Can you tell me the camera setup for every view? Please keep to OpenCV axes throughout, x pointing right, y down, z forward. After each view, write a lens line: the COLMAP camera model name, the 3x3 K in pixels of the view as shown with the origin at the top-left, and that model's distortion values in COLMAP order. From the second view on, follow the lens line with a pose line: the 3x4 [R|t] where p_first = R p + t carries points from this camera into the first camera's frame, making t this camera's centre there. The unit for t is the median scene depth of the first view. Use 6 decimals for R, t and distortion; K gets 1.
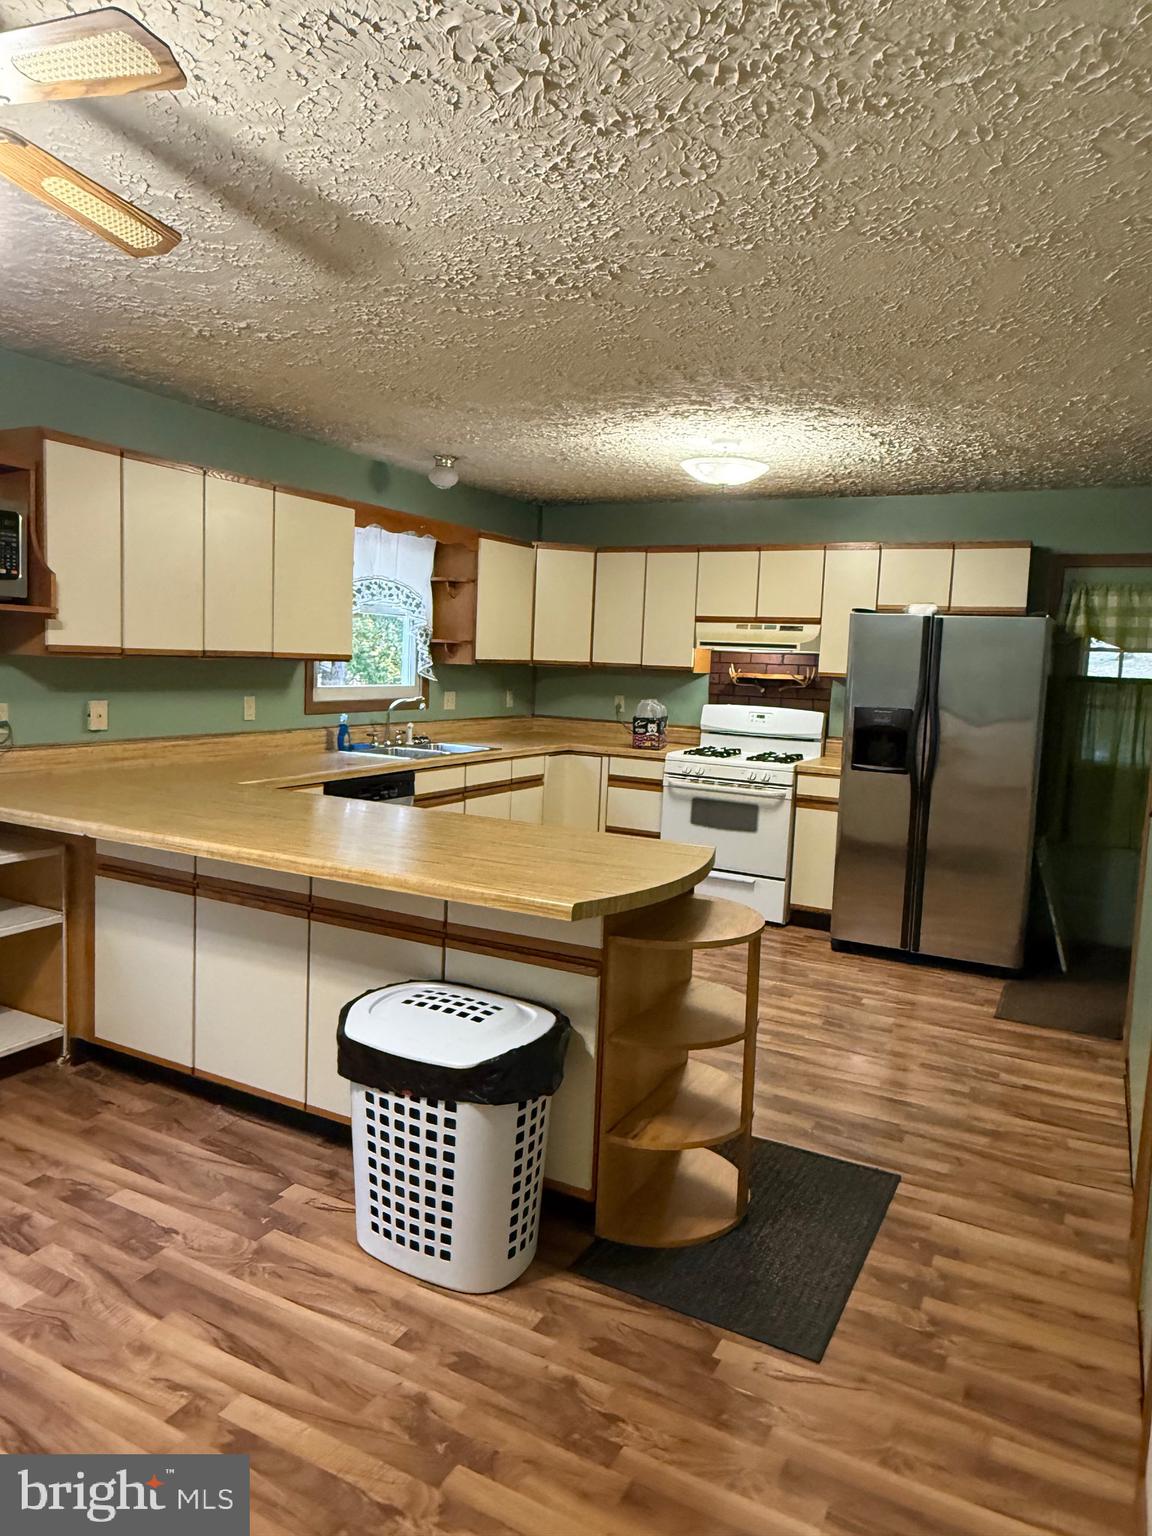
lens RADIAL K [[1033.7, 0, 573.7], [0, 1033.7, 755.4], [0, 0, 1]] dist [0.000646, 0.001570]
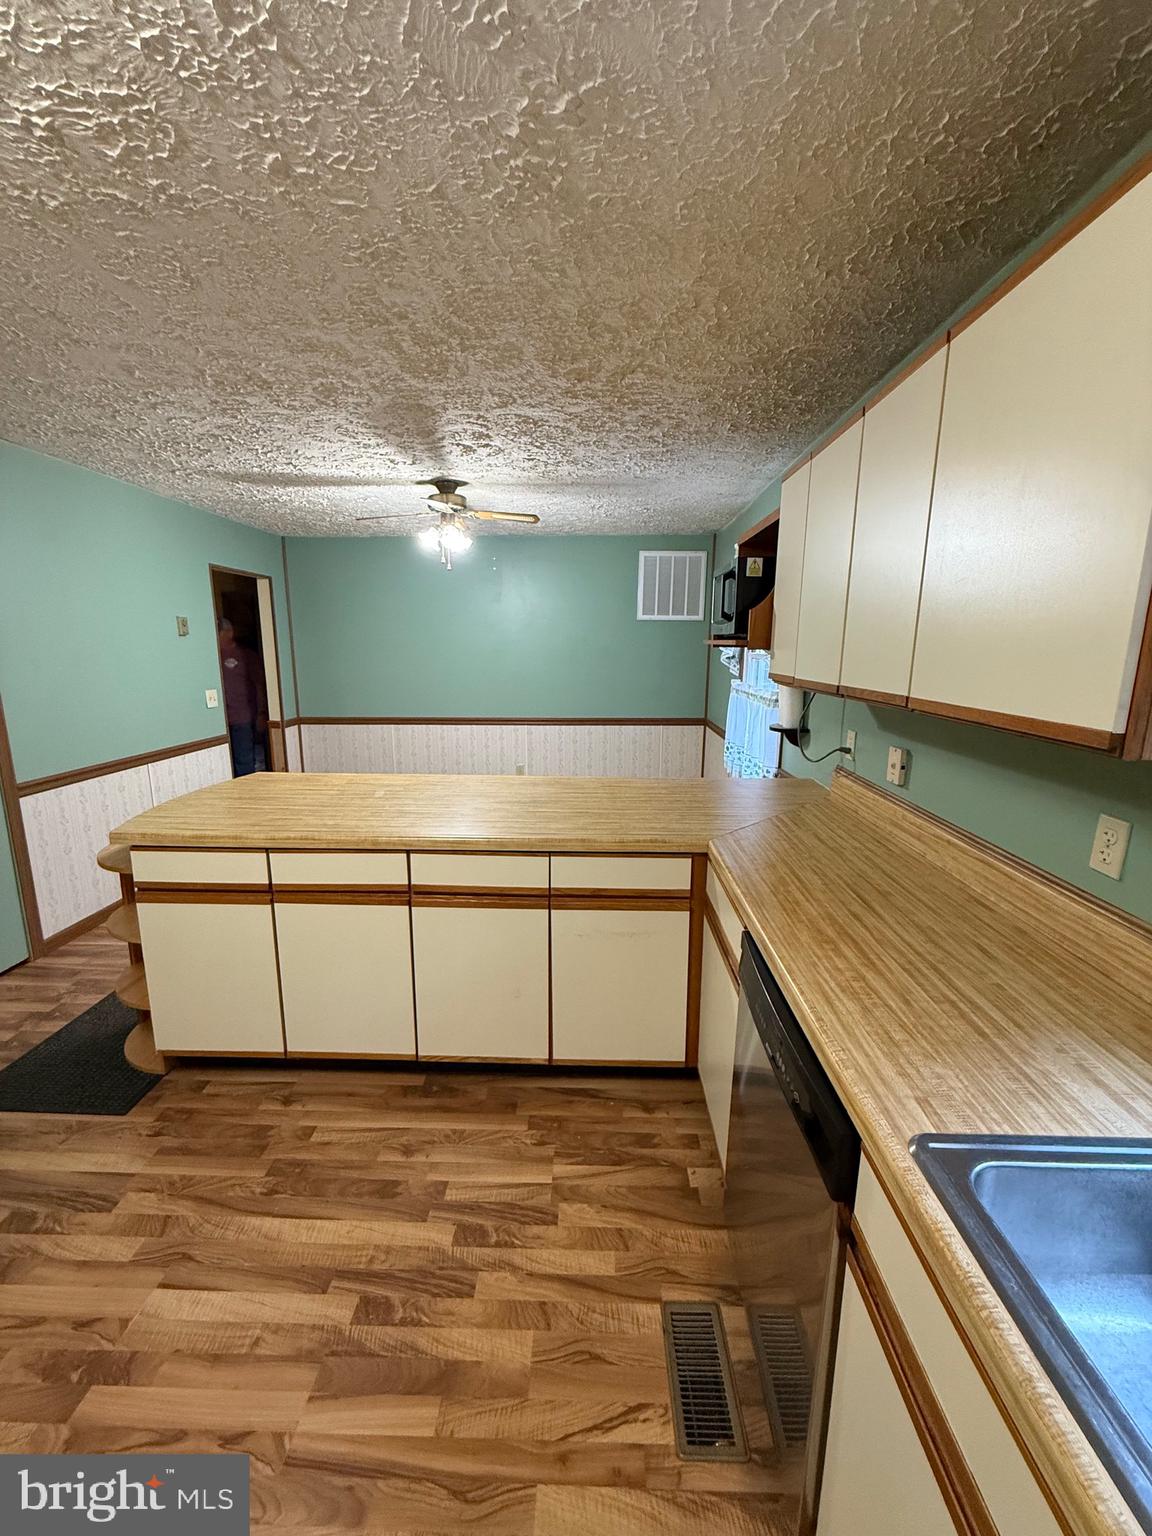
lens RADIAL K [[615.1, 0, 580.2], [0, 615.1, 760.8], [0, 0, 1]] dist [0.000433, 0.000014]
pose [[-0.898005, 0.035155, -0.438579, -0.021262], [-0.086795, 0.963061, 0.254911, -0.150314], [0.431340, 0.266978, -0.861782, 1.359830]]
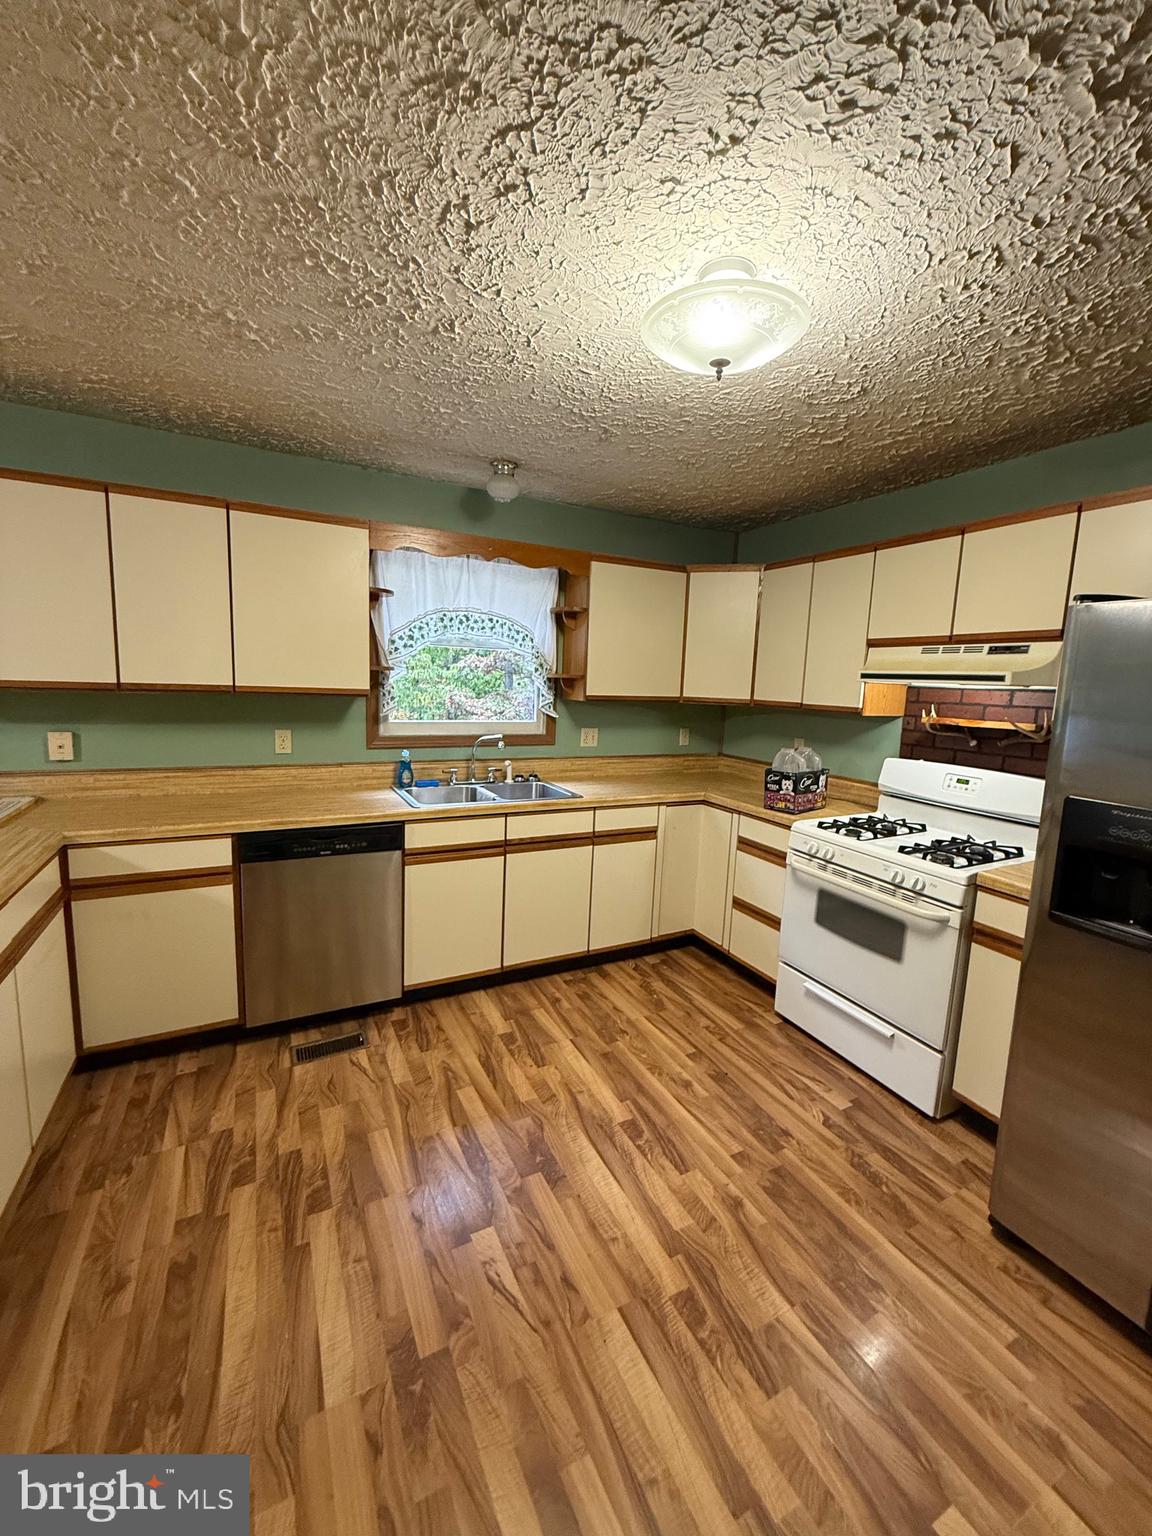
lens RADIAL K [[615.1, 0, 573.6], [0, 615.1, 761.6], [0, 0, 1]] dist [0.000433, 0.000014]
pose [[0.816359, 0.068451, -0.573475, 0.324683], [-0.060671, 0.997622, 0.032711, -0.077447], [0.574350, 0.008090, 0.818570, 0.820331]]
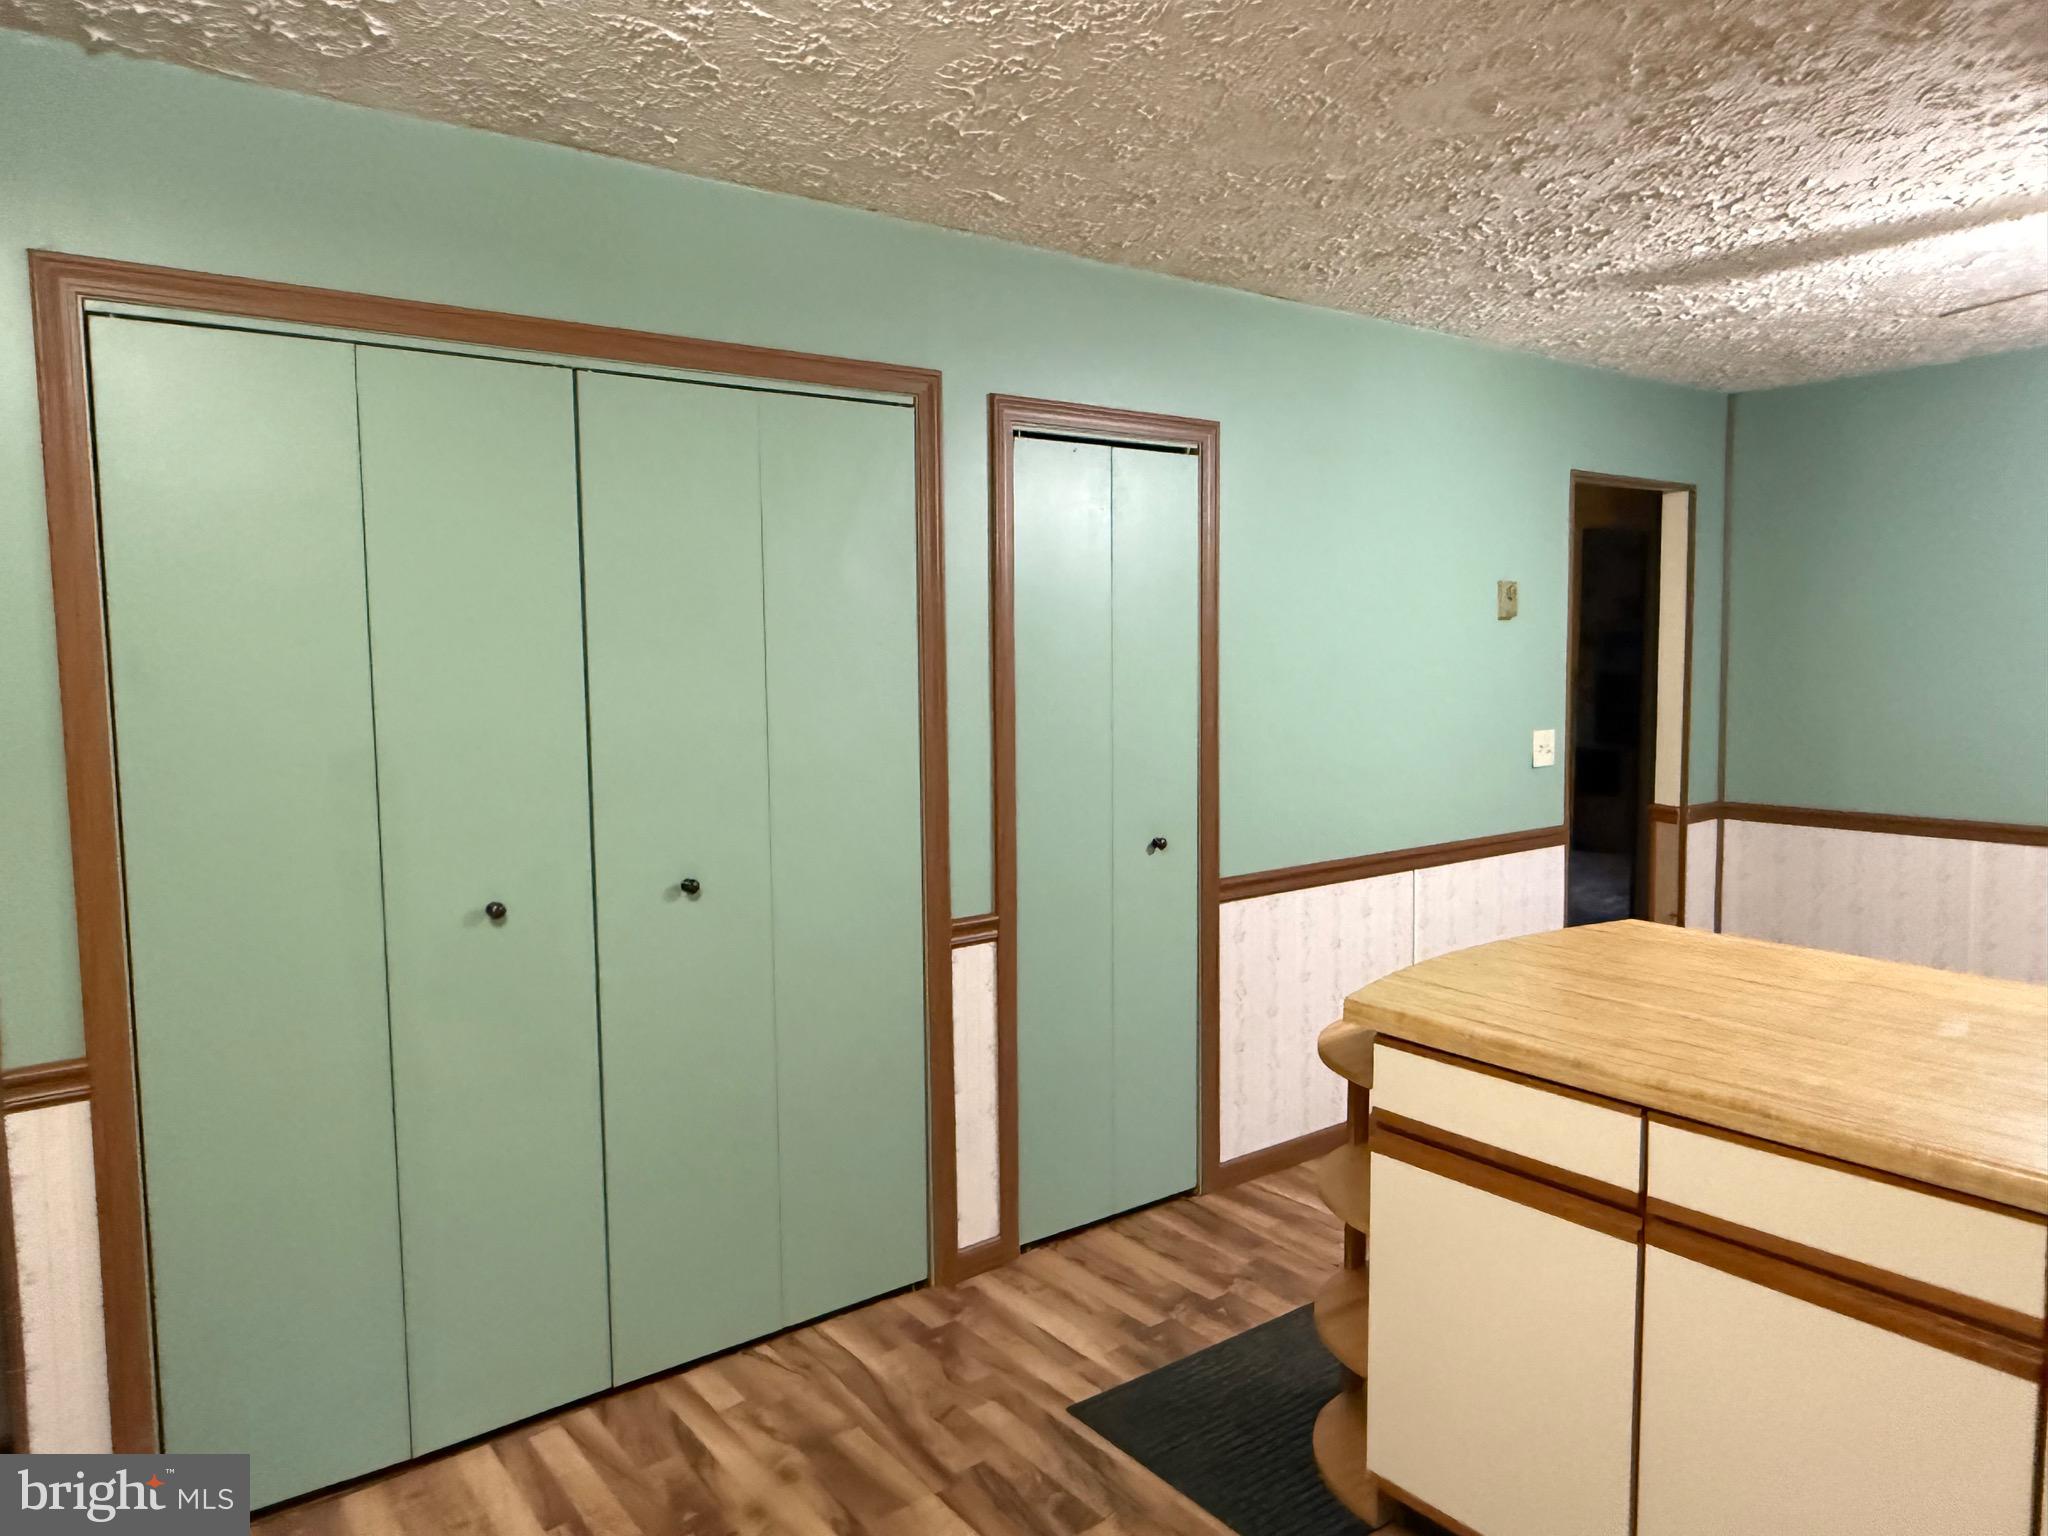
lens RADIAL K [[1378.3, 0, 1028.0], [0, 1378.3, 763.0], [0, 0, 1]] dist [0.000646, 0.001570]
pose [[-0.906481, -0.070311, 0.416351, -0.006392], [0.013615, 0.980658, 0.195253, -0.141932], [-0.422027, 0.182662, -0.887991, 1.323091]]
